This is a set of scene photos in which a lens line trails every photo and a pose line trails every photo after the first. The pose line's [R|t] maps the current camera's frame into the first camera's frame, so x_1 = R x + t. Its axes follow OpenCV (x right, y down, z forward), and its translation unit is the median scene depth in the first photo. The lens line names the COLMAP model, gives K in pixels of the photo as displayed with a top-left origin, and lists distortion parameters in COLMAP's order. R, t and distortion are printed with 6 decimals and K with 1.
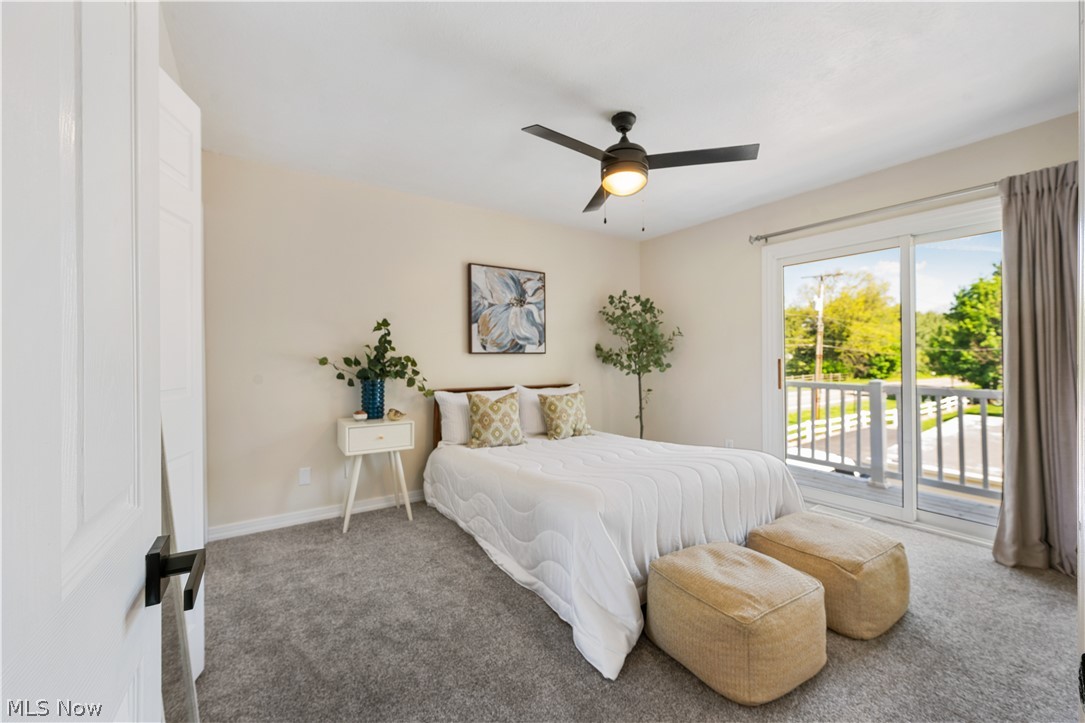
lens RADIAL K [[426.8, 0, 542.5], [0, 426.8, 361.5], [0, 0, 1]] dist [-0.001507, -0.000199]
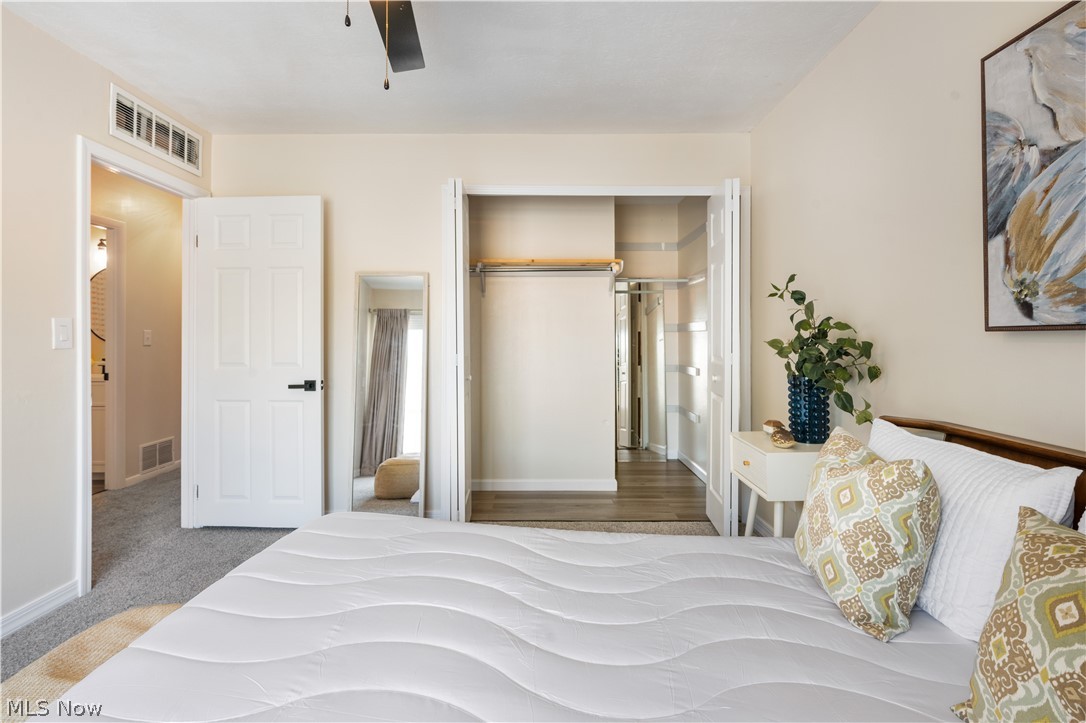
lens RADIAL K [[510.0, 0, 542.2], [0, 510.0, 327.9], [0, 0, 1]] dist [0.000038, 0.000333]
pose [[-0.559881, -0.009856, -0.828514, 0.331858], [-0.004721, 0.999951, -0.008705, -0.014469], [0.828560, -0.000962, -0.559900, 0.883406]]
